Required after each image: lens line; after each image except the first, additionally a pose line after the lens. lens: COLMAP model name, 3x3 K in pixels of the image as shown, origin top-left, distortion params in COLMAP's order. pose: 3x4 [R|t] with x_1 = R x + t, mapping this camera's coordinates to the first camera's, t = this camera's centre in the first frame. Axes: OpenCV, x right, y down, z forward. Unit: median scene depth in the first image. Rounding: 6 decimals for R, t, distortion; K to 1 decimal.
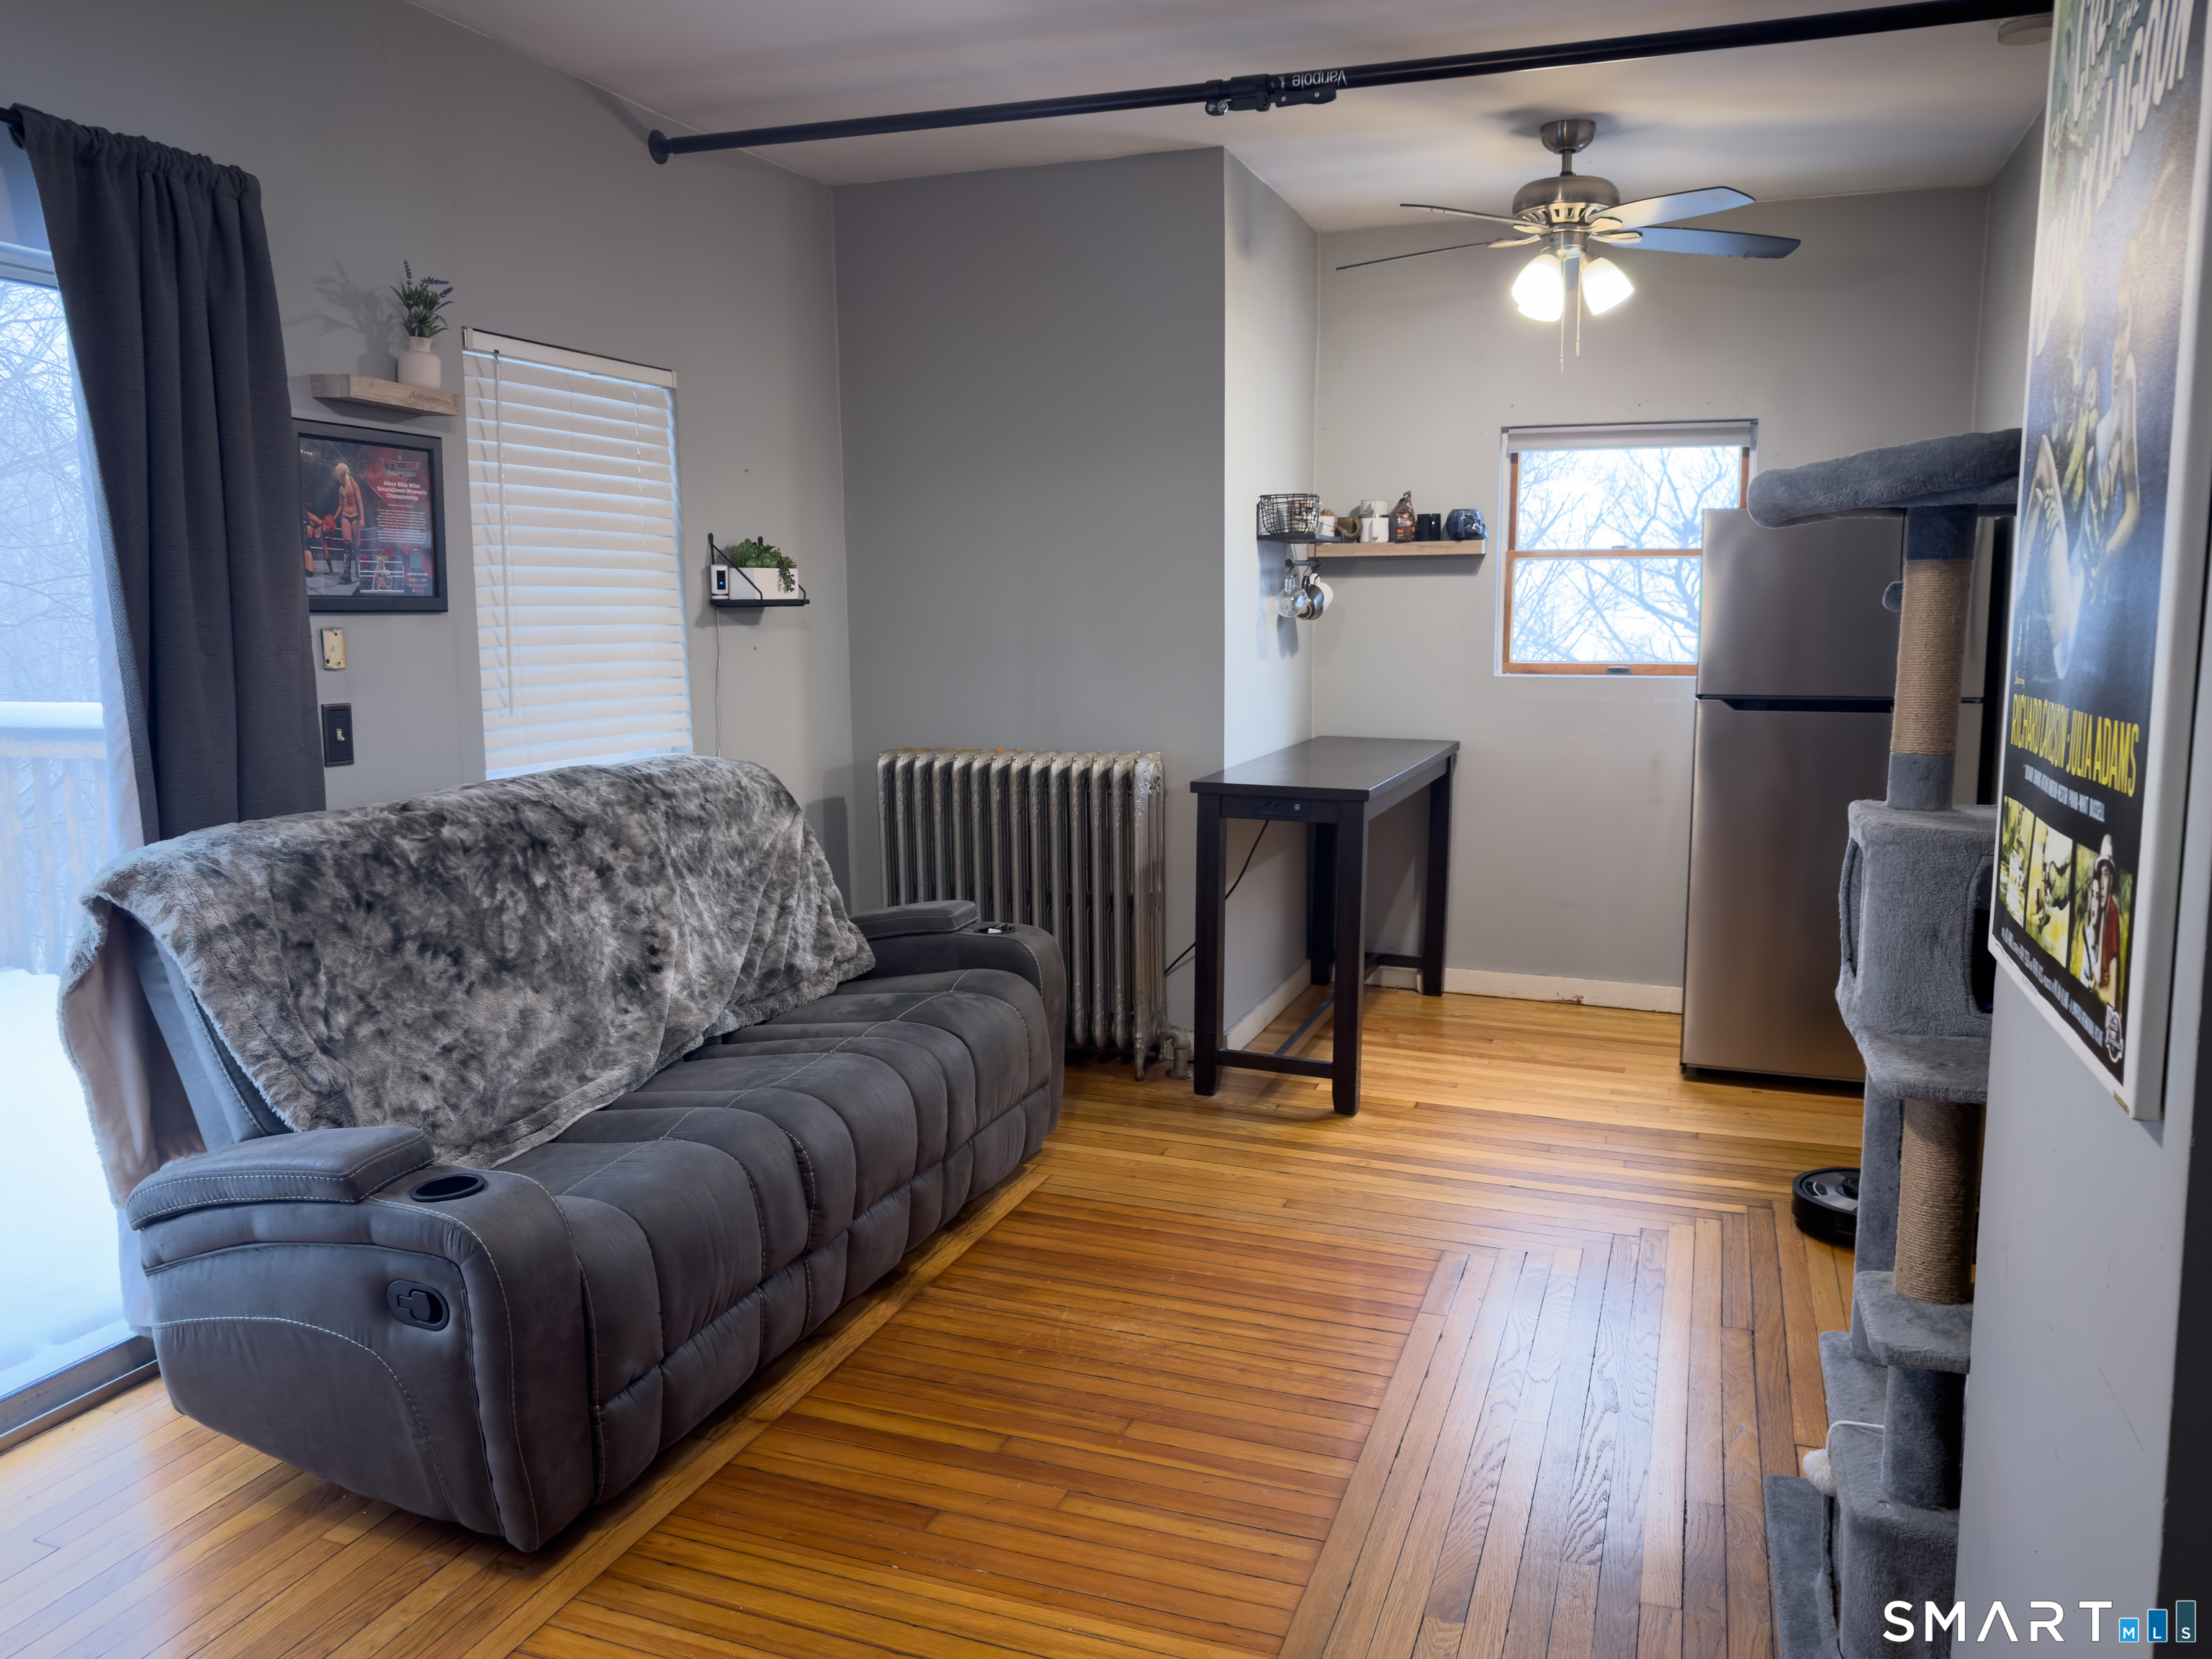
lens RADIAL K [[1595.2, 0, 1114.4], [0, 1595.2, 822.2], [0, 0, 1]] dist [-0.022280, 0.001579]
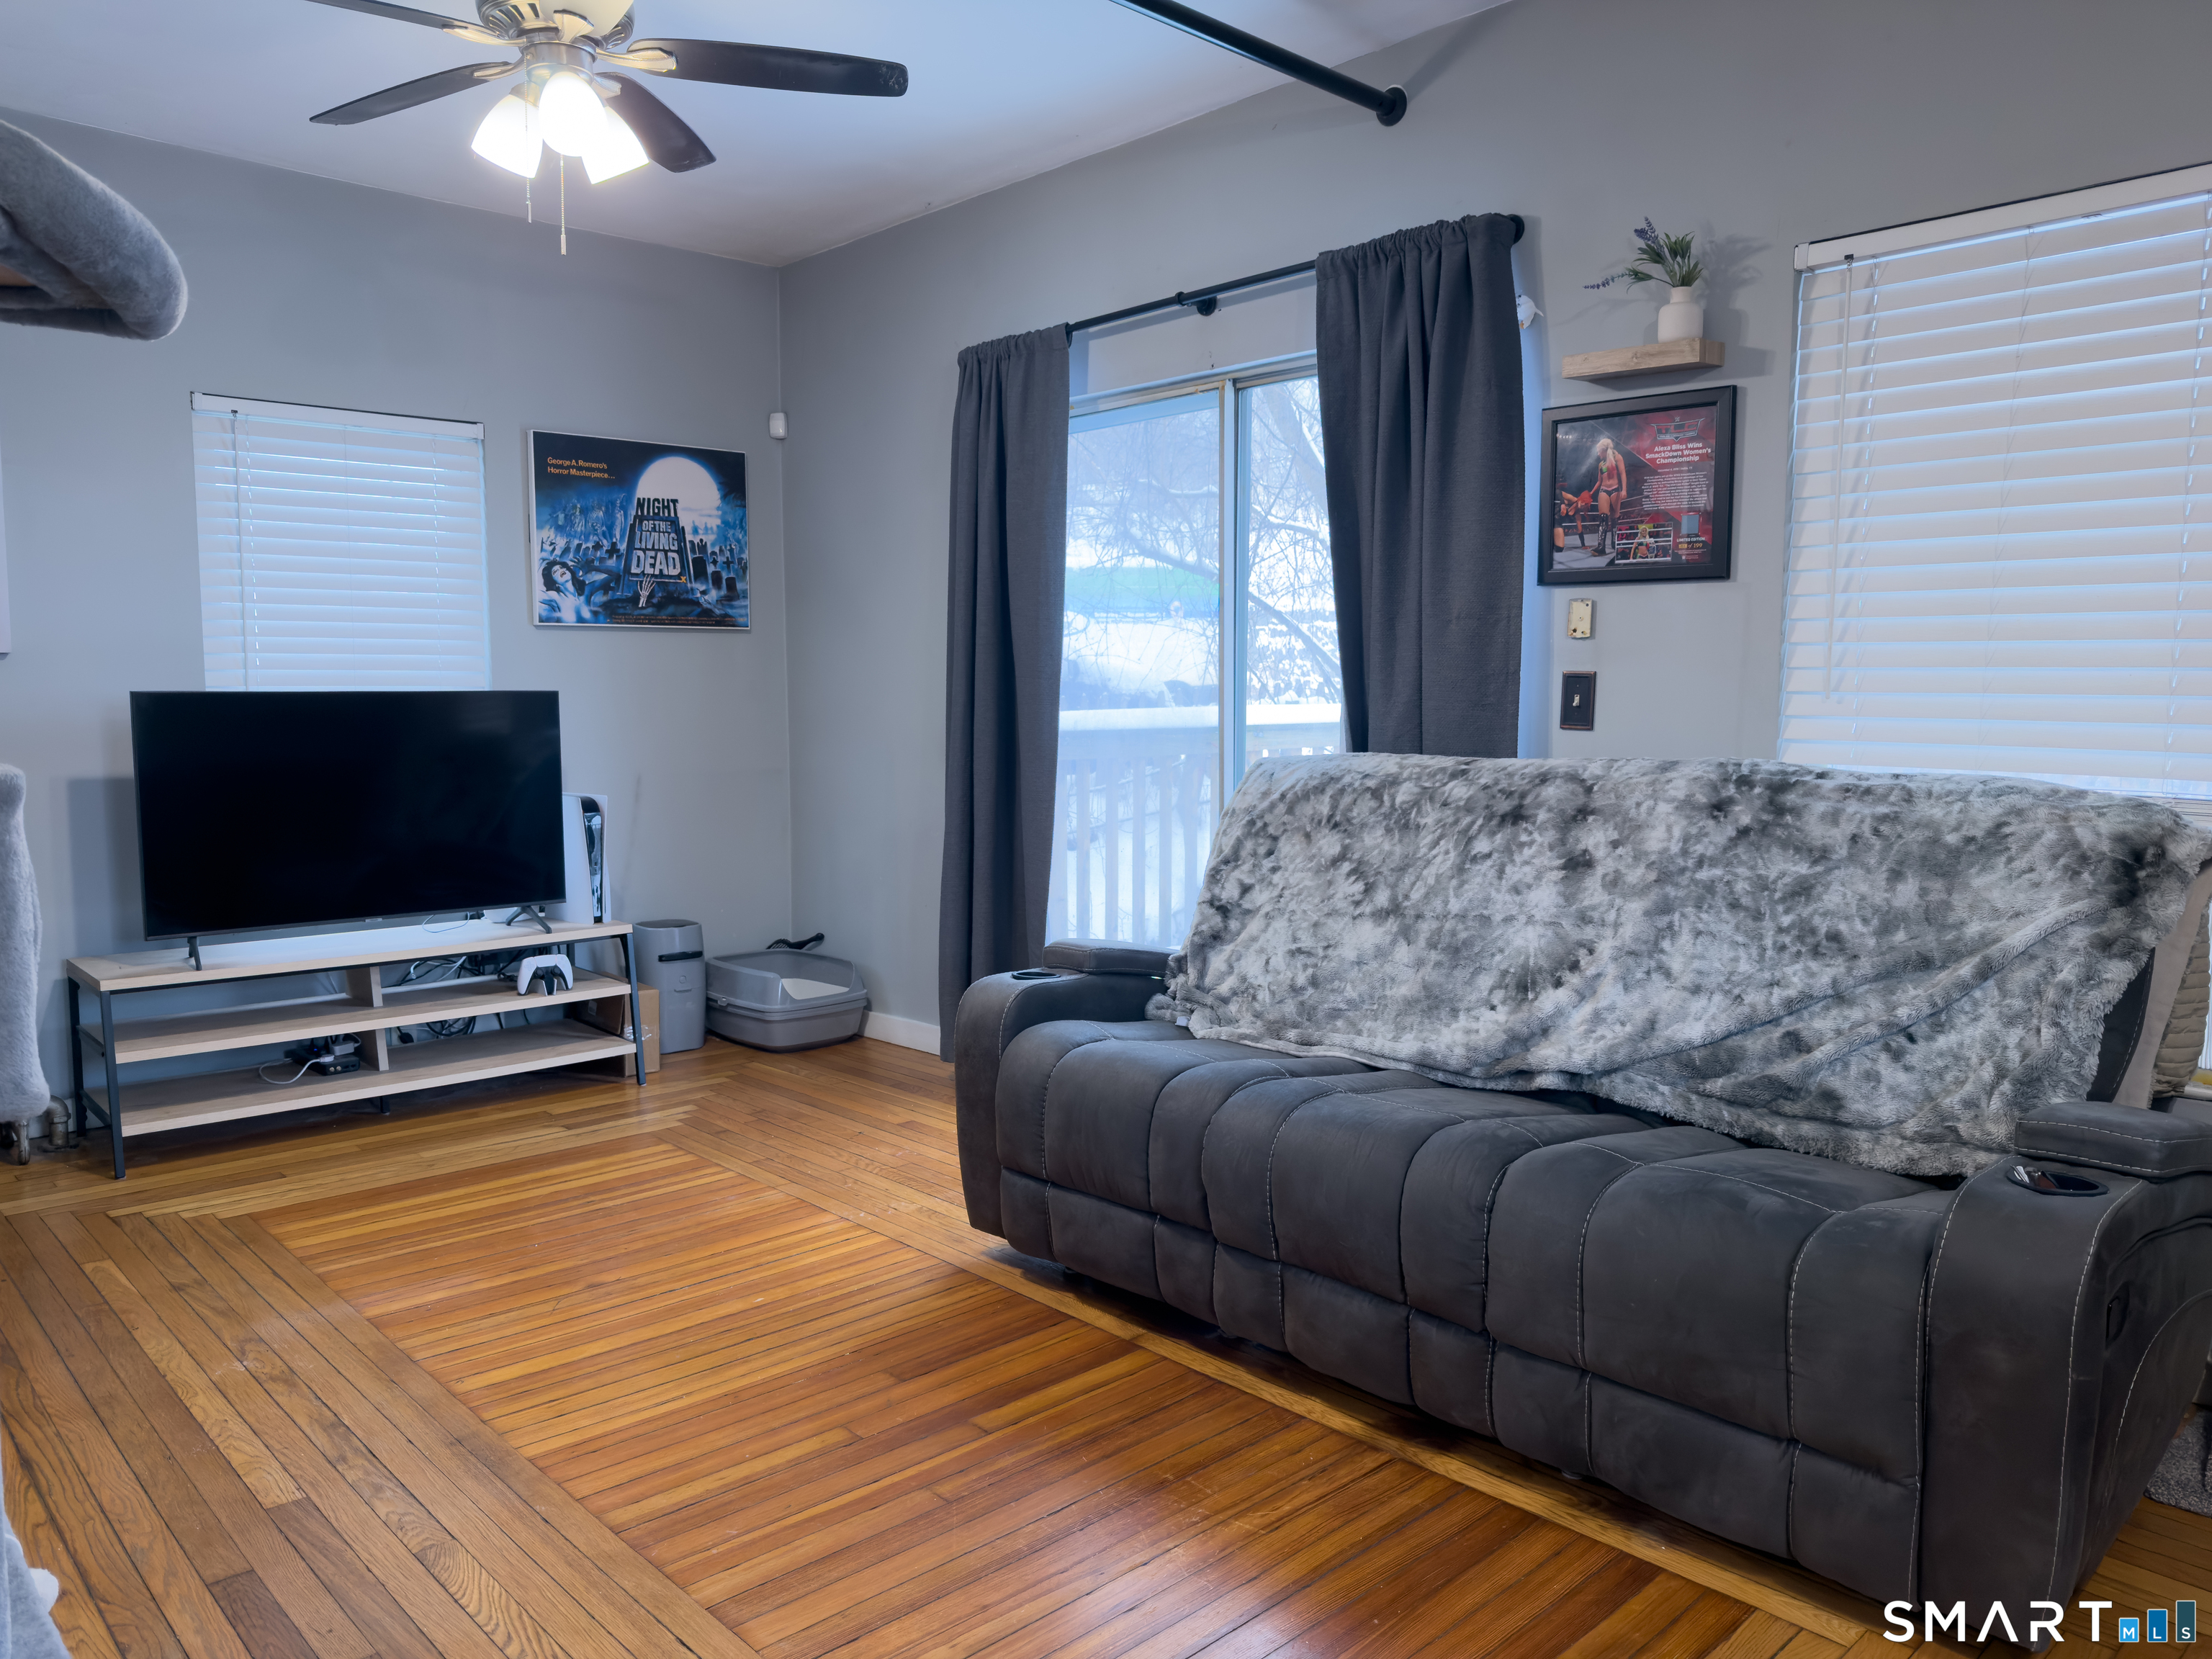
lens RADIAL K [[1595.2, 0, 1113.6], [0, 1595.2, 841.5], [0, 0, 1]] dist [-0.022280, 0.001579]
pose [[-0.447149, 0.081344, -0.890753, 0.606057], [-0.128698, 0.979643, 0.154067, -0.088147], [0.885152, 0.183529, -0.427578, 1.215853]]
